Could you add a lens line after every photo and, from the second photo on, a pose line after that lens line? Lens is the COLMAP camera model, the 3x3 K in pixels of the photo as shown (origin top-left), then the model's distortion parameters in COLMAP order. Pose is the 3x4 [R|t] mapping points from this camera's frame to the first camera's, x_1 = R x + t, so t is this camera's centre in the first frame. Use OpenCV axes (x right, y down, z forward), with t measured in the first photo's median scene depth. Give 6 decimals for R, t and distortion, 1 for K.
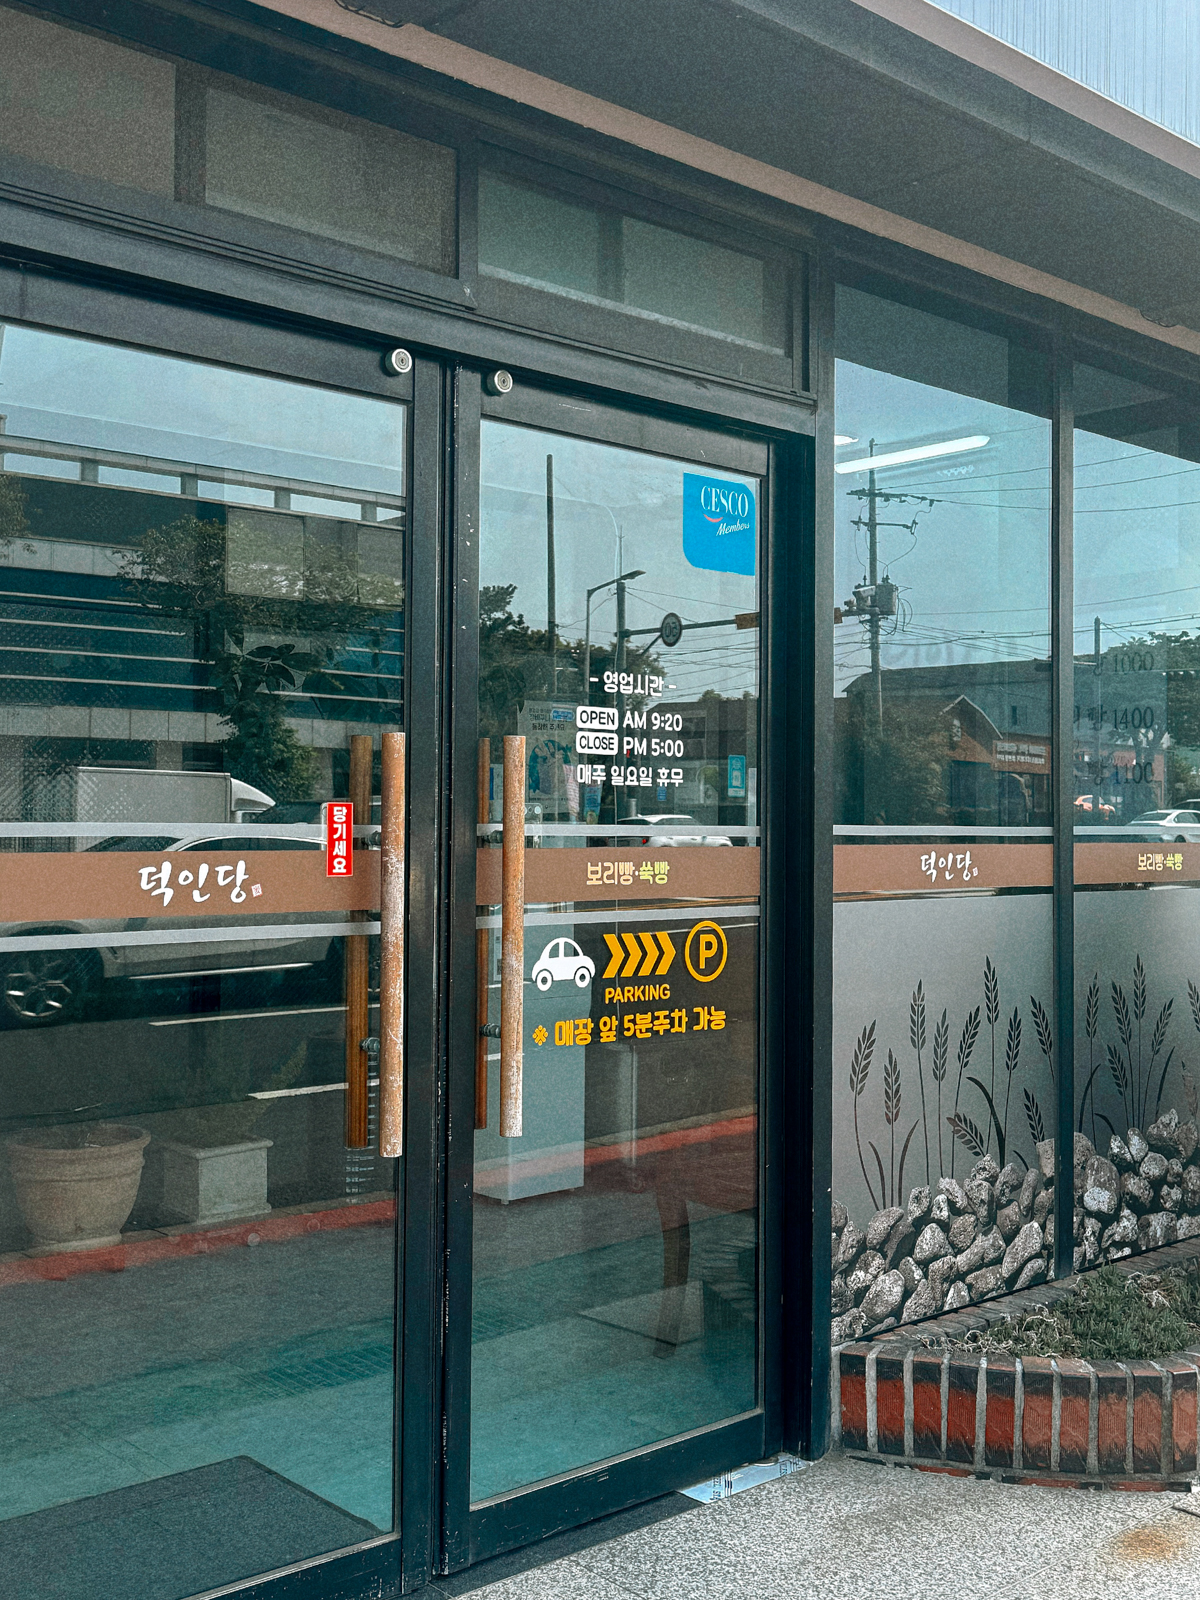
lens RADIAL K [[1655.6, 0, 599.4], [0, 1655.6, 802.0], [0, 0, 1]] dist [-0.000078, 0.000000]
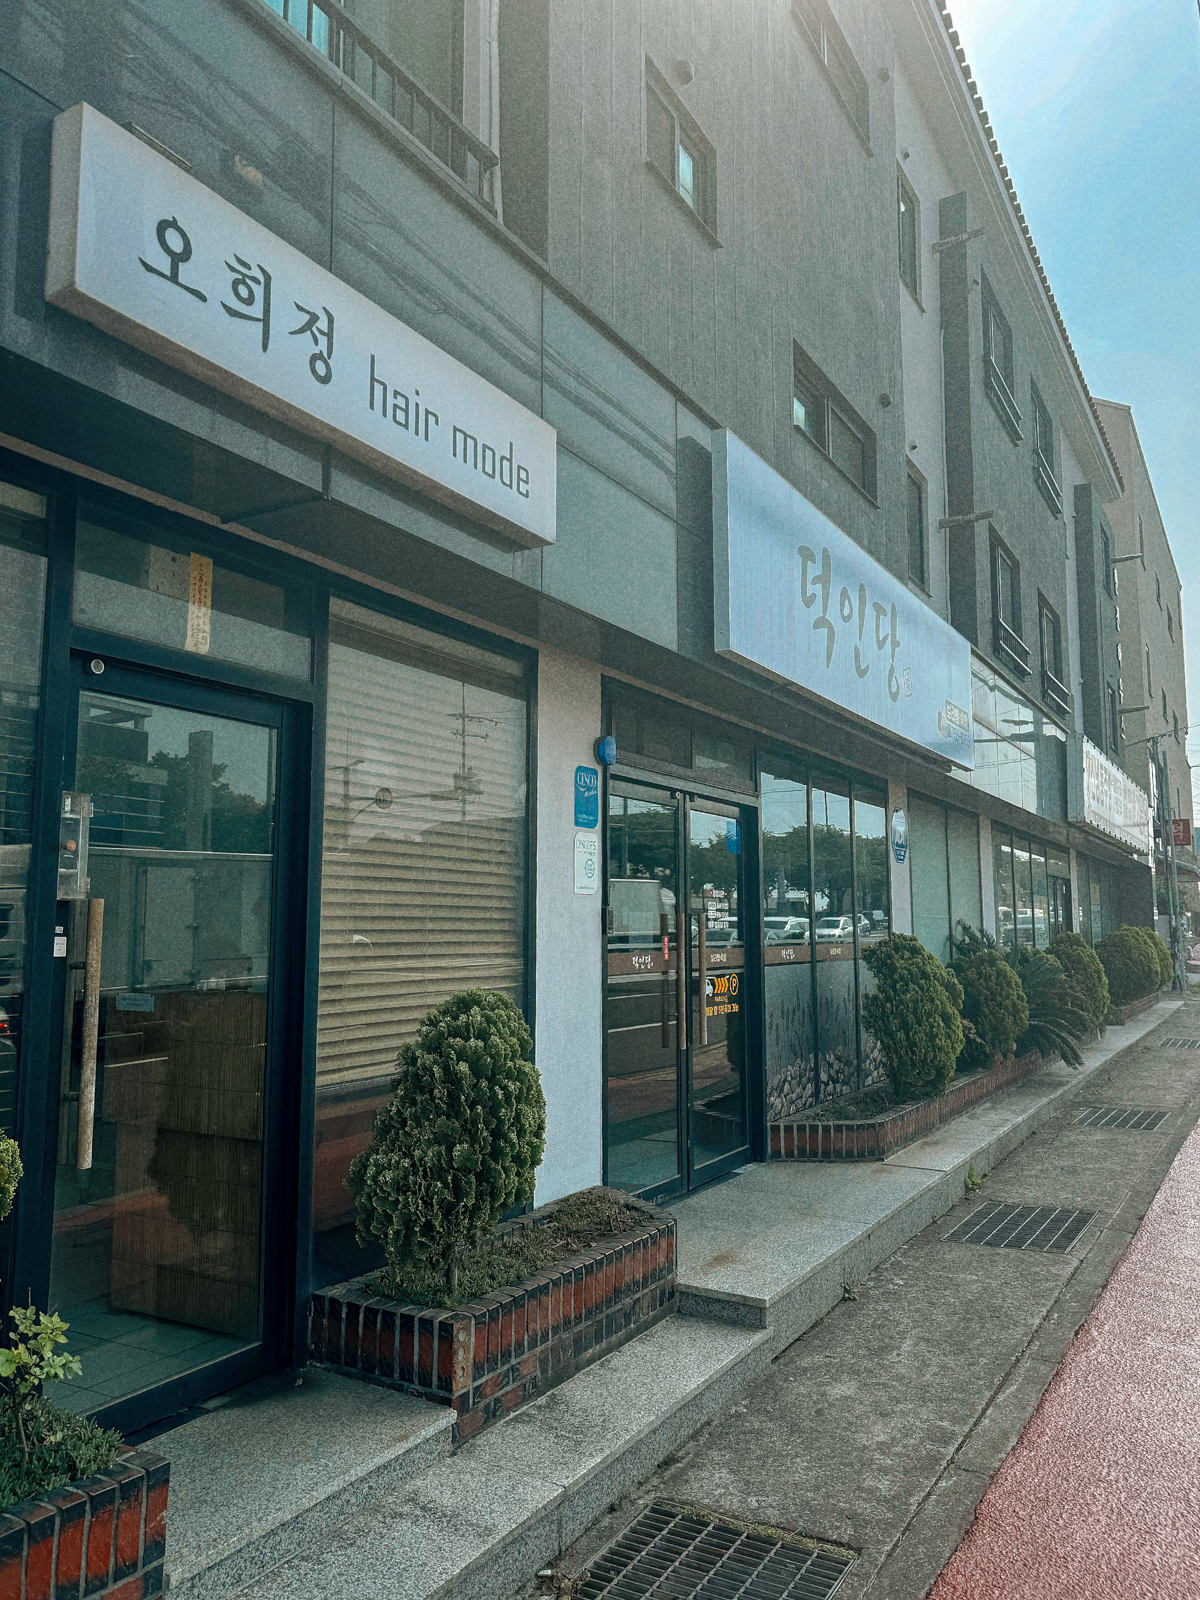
lens RADIAL K [[1138.7, 0, 601.1], [0, 1138.7, 799.4], [0, 0, 1]] dist [0.003506, 0.003446]
pose [[0.952795, 0.031169, 0.302010, -0.752580], [-0.004177, 0.995968, -0.089613, -0.052417], [-0.303585, 0.084122, 0.949084, -0.840410]]
